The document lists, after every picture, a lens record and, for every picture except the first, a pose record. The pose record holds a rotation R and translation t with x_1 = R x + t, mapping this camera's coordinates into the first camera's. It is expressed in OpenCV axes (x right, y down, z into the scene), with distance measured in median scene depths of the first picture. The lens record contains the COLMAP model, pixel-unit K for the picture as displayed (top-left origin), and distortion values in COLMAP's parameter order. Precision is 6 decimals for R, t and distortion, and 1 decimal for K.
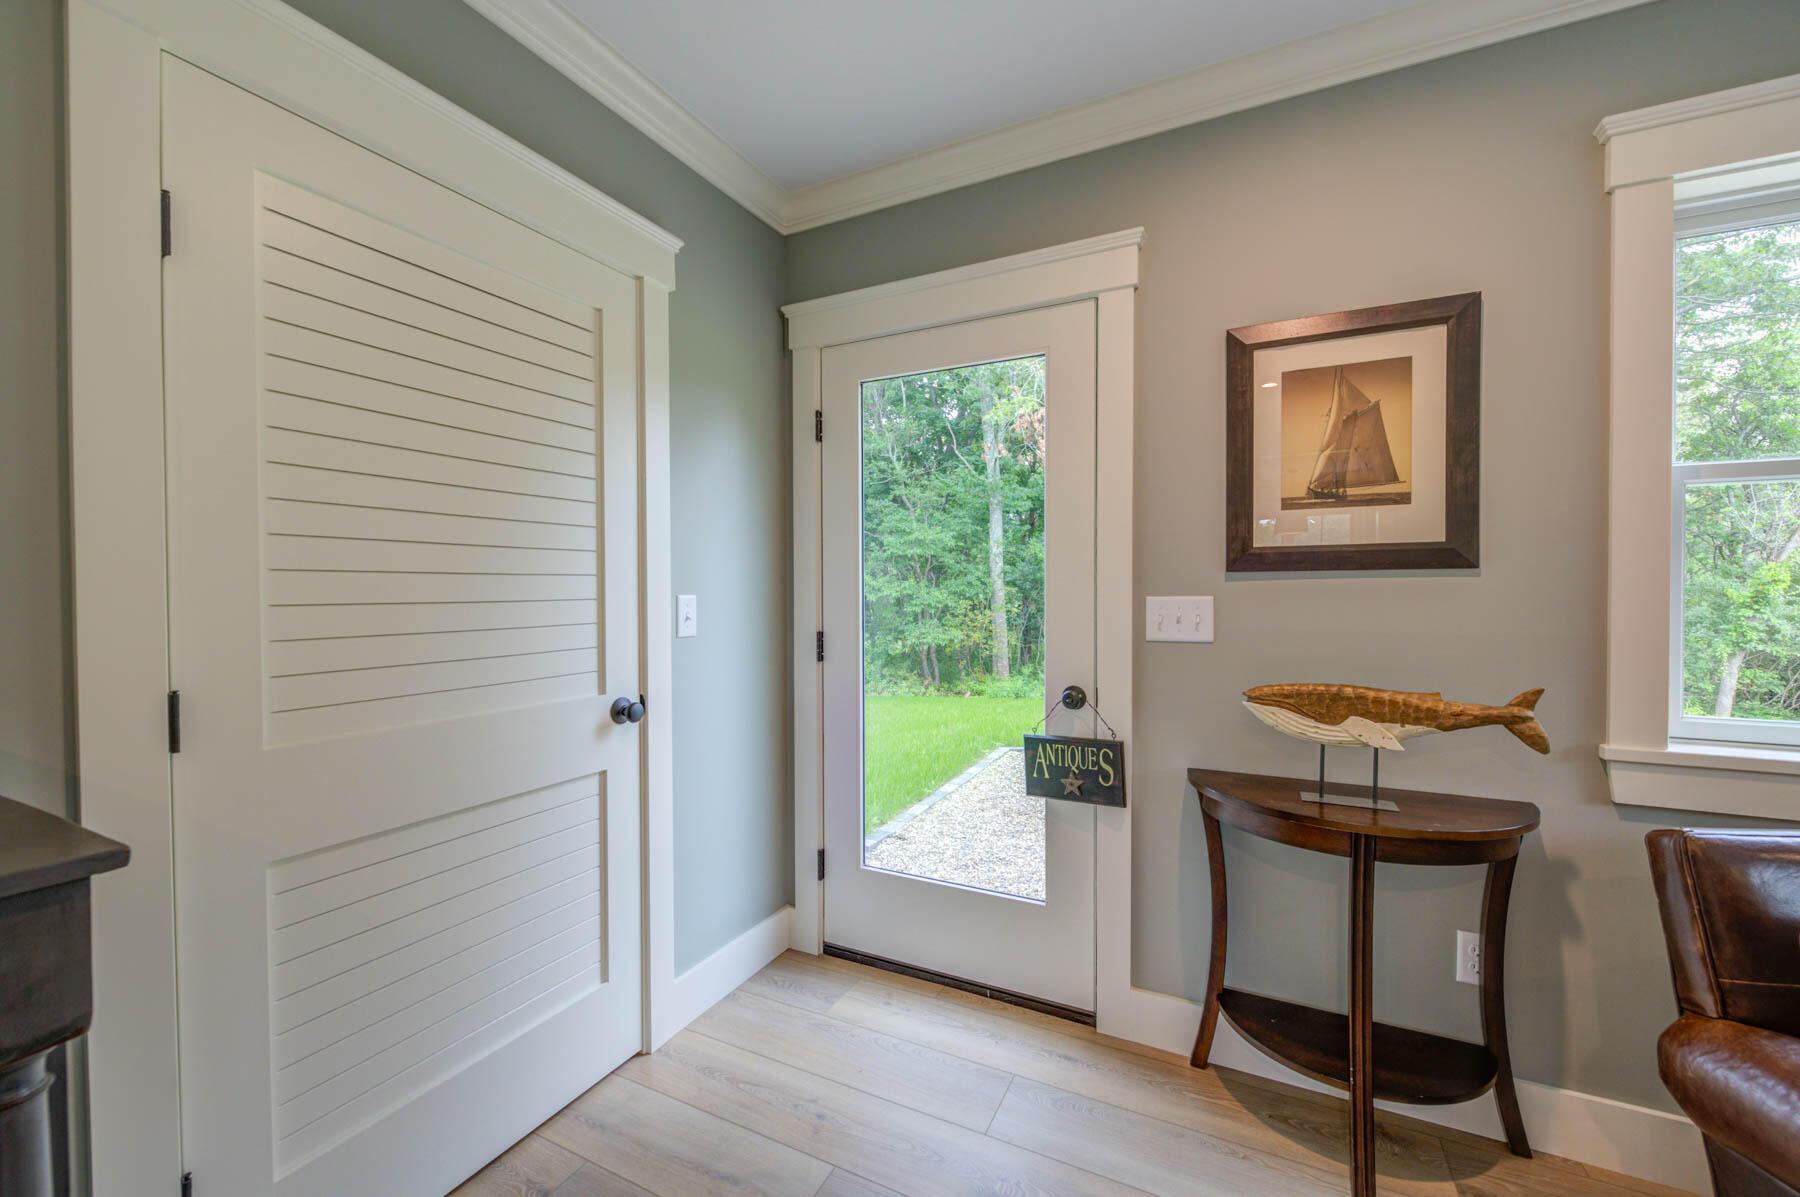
lens RADIAL K [[718.4, 0, 900.0], [0, 718.4, 598.5], [0, 0, 1]] dist [0.000120, -0.000026]
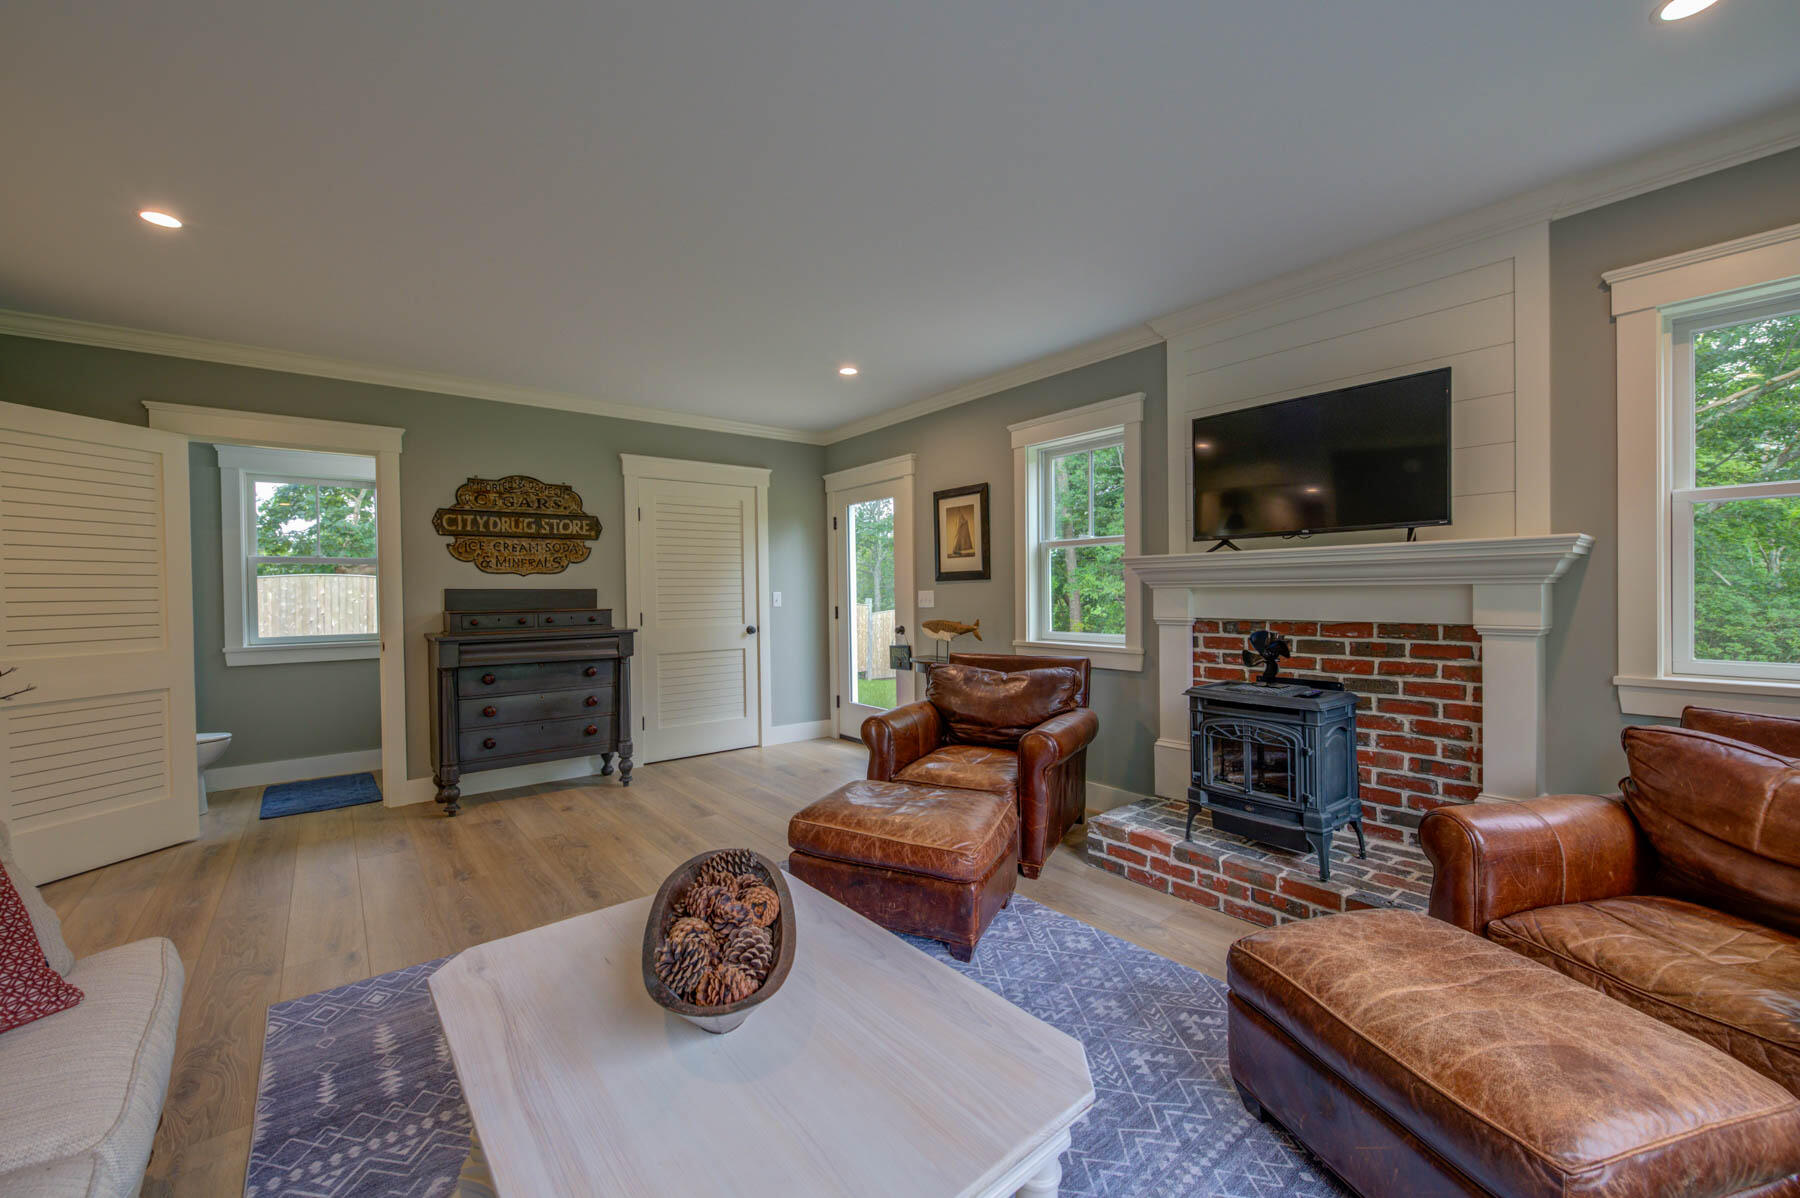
lens RADIAL K [[718.4, 0, 900.0], [0, 718.4, 599.0], [0, 0, 1]] dist [0.000120, -0.000026]
pose [[0.908447, -0.006002, -0.417956, 1.468150], [0.006618, 0.999978, 0.000025, 0.028343], [0.417947, -0.002788, 0.908467, -1.511215]]
